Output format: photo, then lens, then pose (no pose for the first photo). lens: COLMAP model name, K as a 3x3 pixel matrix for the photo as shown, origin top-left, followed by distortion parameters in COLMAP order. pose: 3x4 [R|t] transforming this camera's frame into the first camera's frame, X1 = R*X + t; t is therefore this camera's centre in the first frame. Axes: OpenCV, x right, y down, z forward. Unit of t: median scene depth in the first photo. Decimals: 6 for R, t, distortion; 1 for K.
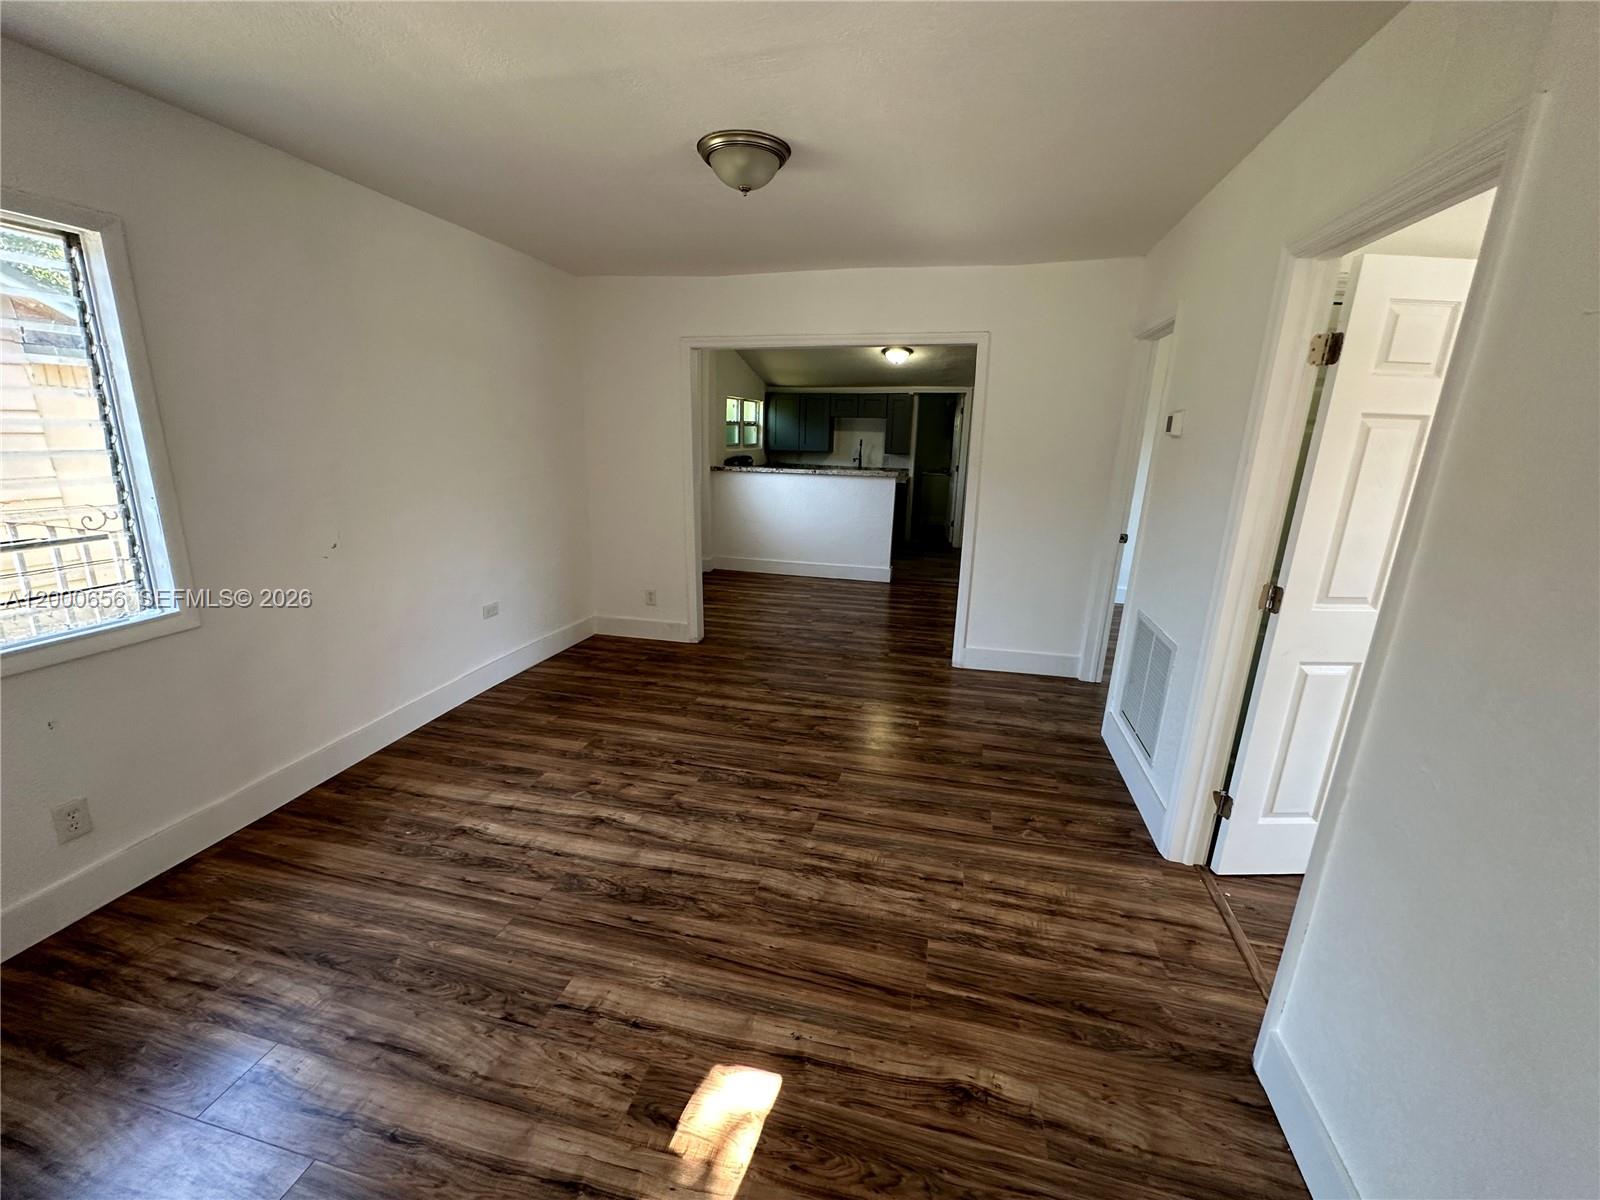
lens RADIAL K [[640.6, 0, 794.6], [0, 640.6, 602.9], [0, 0, 1]] dist [0.000188, -0.000206]
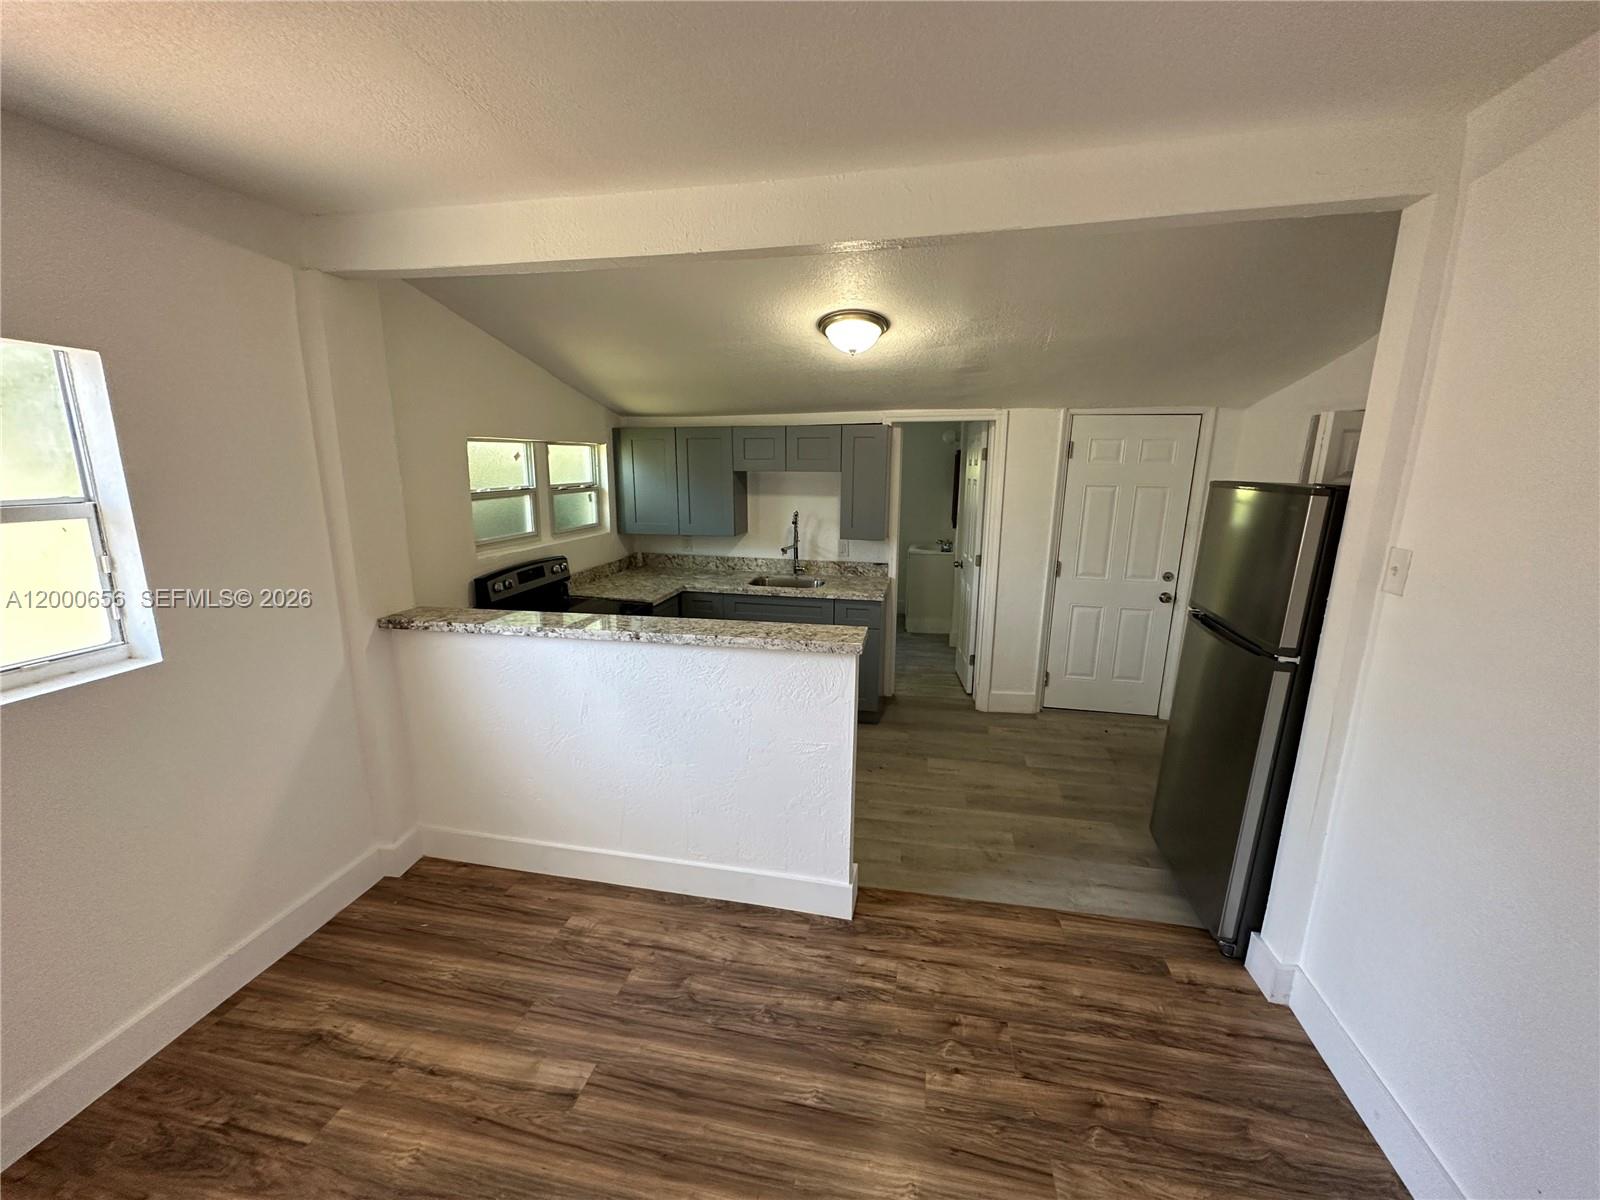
lens RADIAL K [[640.6, 0, 798.9], [0, 640.6, 605.6], [0, 0, 1]] dist [0.000188, -0.000206]
pose [[0.998804, -0.029548, 0.038964, 0.208979], [0.031312, 0.998474, -0.045488, -0.385170], [-0.037561, 0.046654, 0.998205, 1.196778]]
